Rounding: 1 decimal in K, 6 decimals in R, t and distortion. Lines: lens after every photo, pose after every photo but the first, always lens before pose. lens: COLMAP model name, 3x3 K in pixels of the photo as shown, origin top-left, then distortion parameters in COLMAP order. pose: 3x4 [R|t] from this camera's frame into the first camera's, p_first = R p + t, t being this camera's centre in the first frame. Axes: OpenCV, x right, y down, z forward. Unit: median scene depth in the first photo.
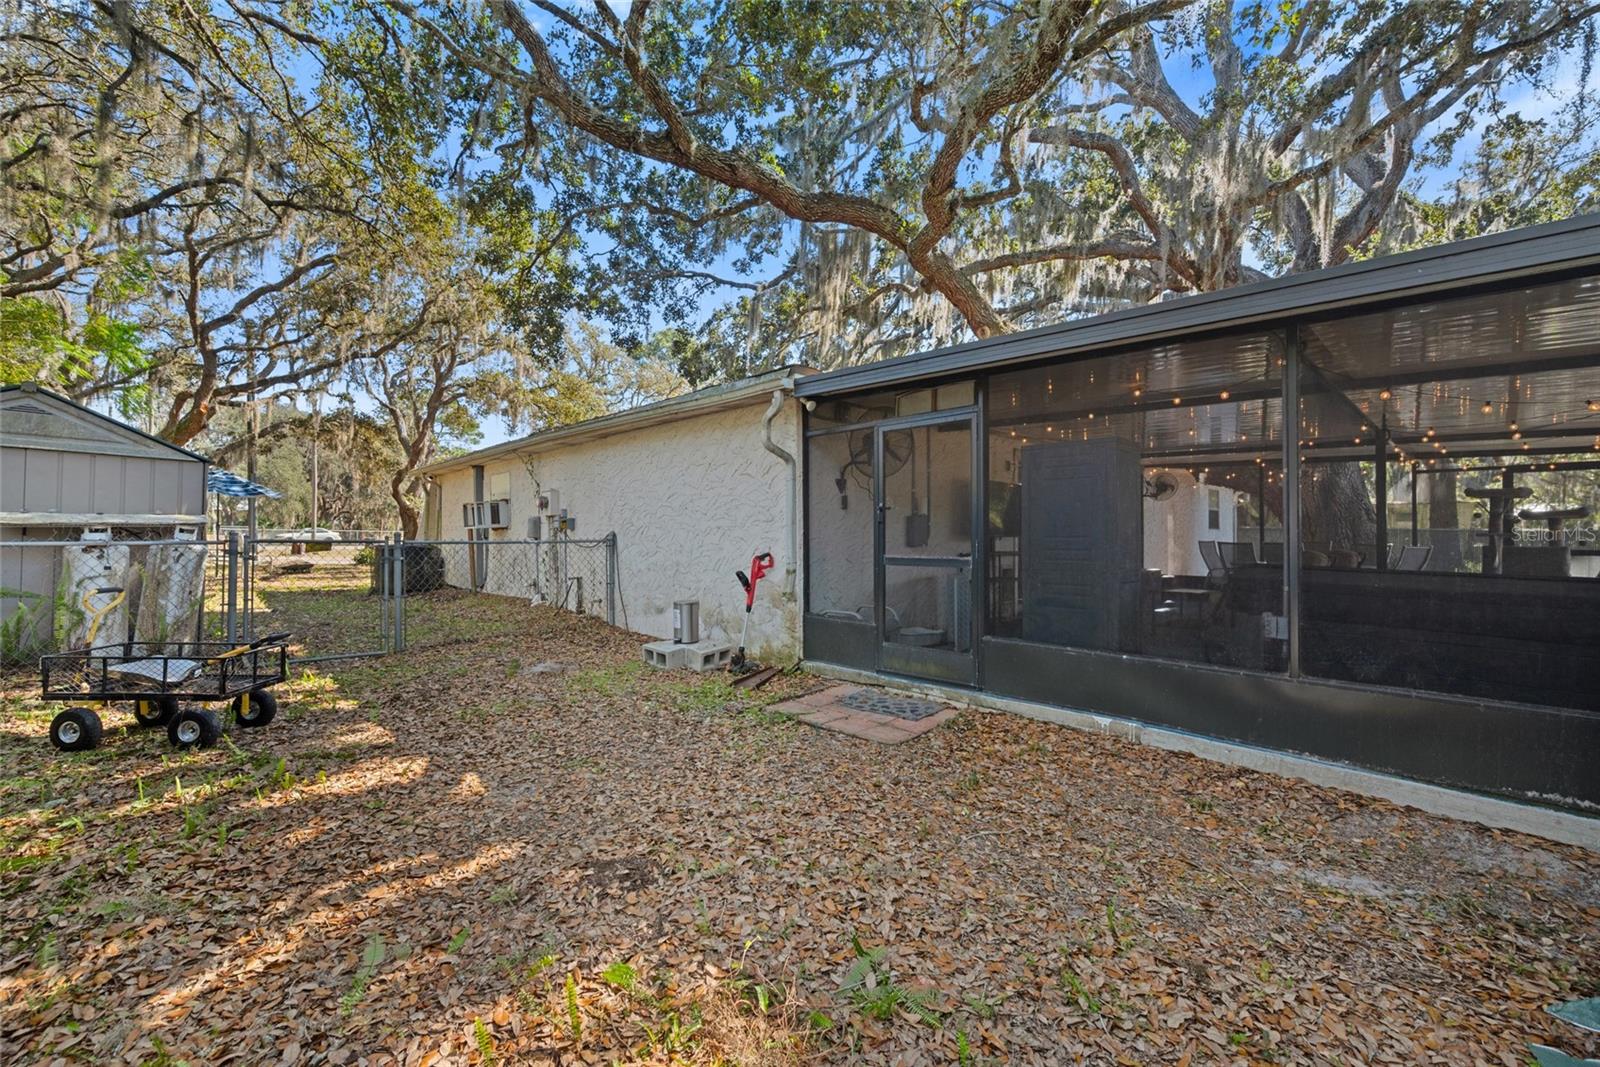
lens RADIAL K [[669.4, 0, 811.8], [0, 669.4, 530.0], [0, 0, 1]] dist [-0.002379, -0.000139]
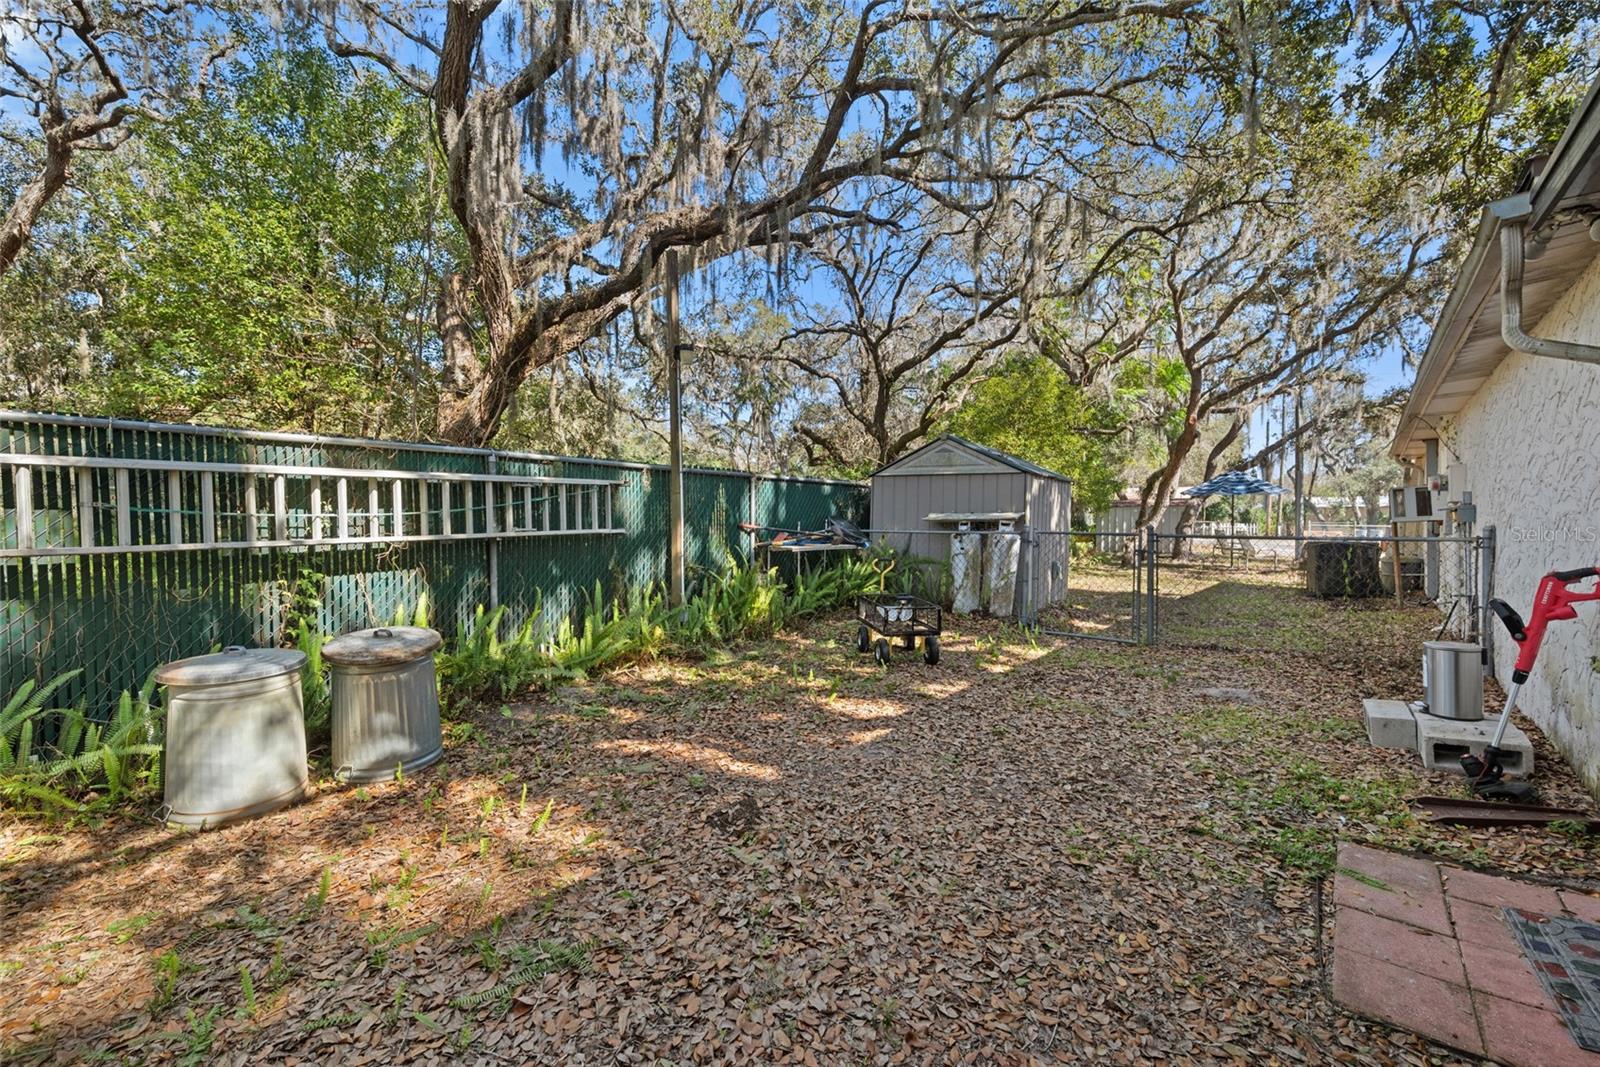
lens RADIAL K [[669.4, 0, 811.8], [0, 669.4, 530.0], [0, 0, 1]] dist [-0.002379, -0.000139]
pose [[0.084578, 0.005902, -0.996399, 0.448800], [0.002002, 0.999979, 0.006093, 0.004331], [0.996415, -0.002510, 0.084564, 0.527453]]
